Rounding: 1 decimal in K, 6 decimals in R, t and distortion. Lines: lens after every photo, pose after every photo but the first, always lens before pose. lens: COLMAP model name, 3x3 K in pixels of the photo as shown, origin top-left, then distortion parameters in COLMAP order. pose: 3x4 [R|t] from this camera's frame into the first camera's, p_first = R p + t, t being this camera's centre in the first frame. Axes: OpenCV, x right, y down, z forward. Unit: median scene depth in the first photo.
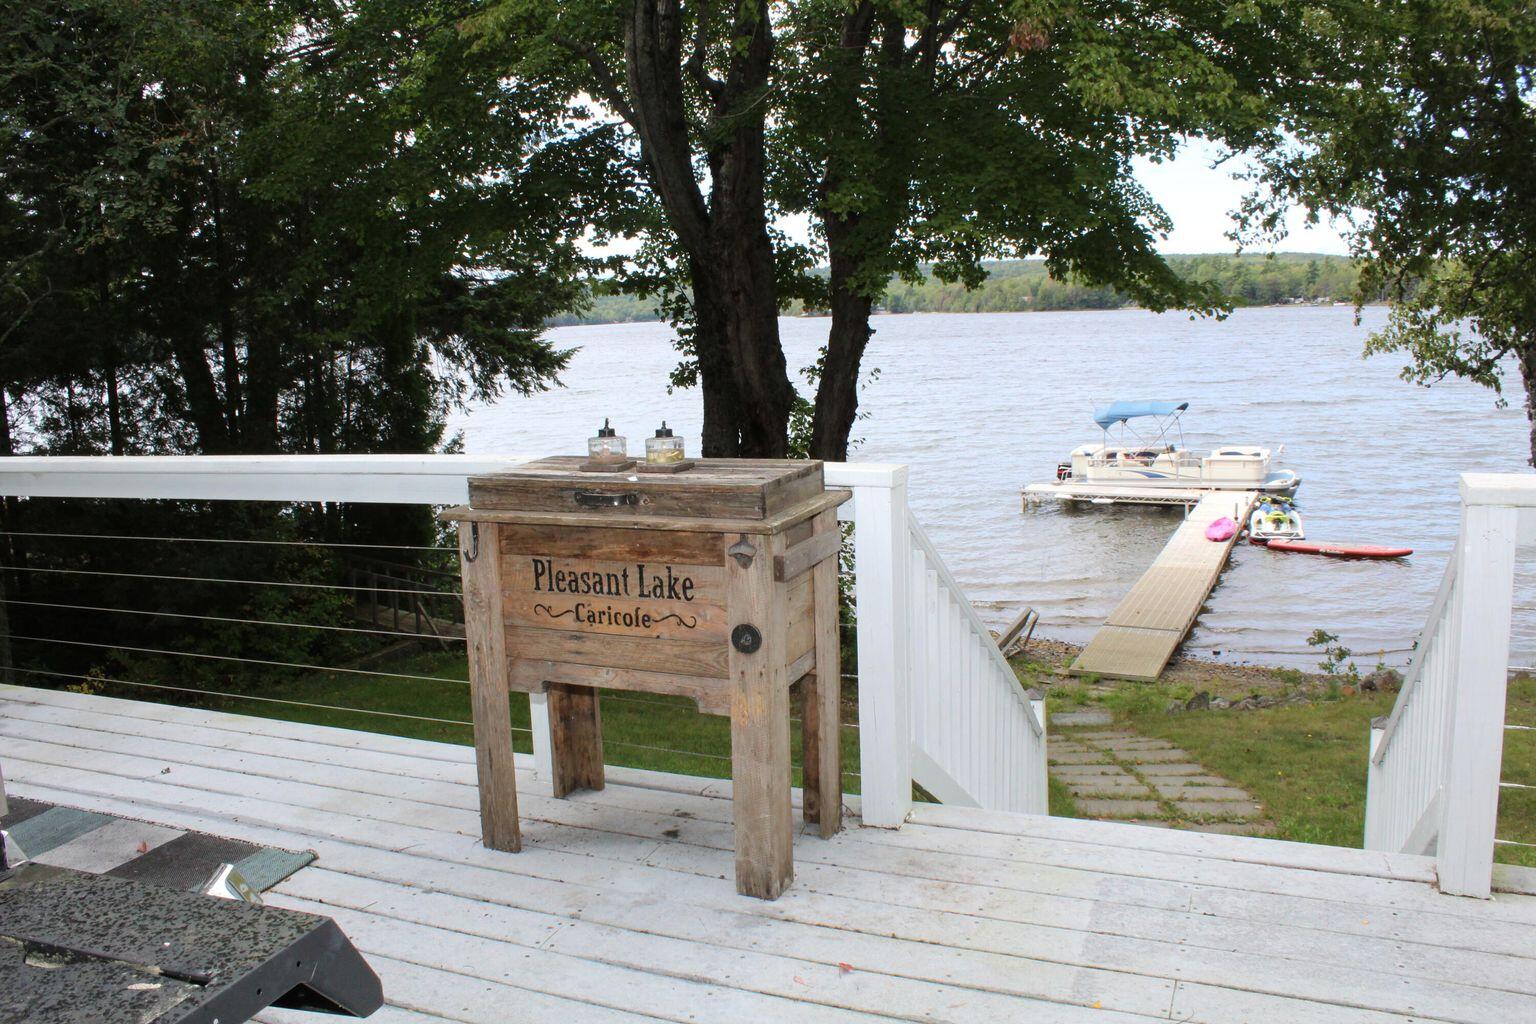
lens RADIAL K [[1250.2, 0, 767.6], [0, 1250.2, 513.4], [0, 0, 1]] dist [-0.062894, 0.007179]
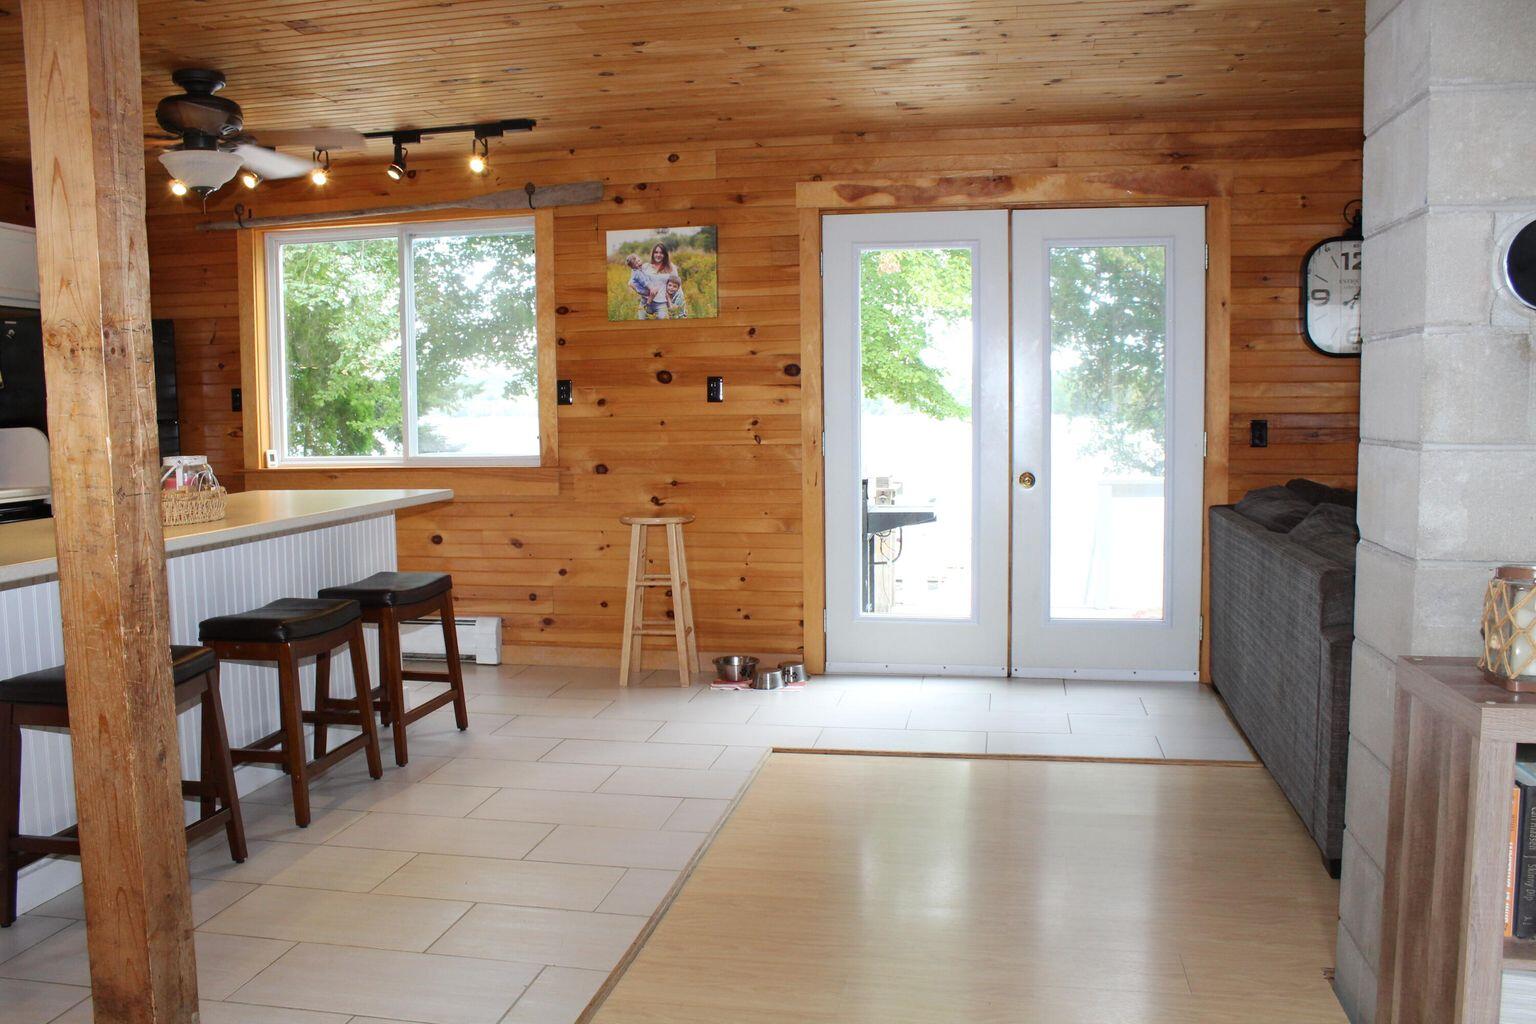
lens RADIAL K [[1250.2, 0, 766.7], [0, 1250.2, 507.8], [0, 0, 1]] dist [-0.062894, 0.007179]
pose [[0.979333, 0.010542, 0.201978, -0.121741], [0.007454, 0.996081, -0.088131, 0.045352], [-0.202115, 0.087815, 0.975417, -0.259796]]
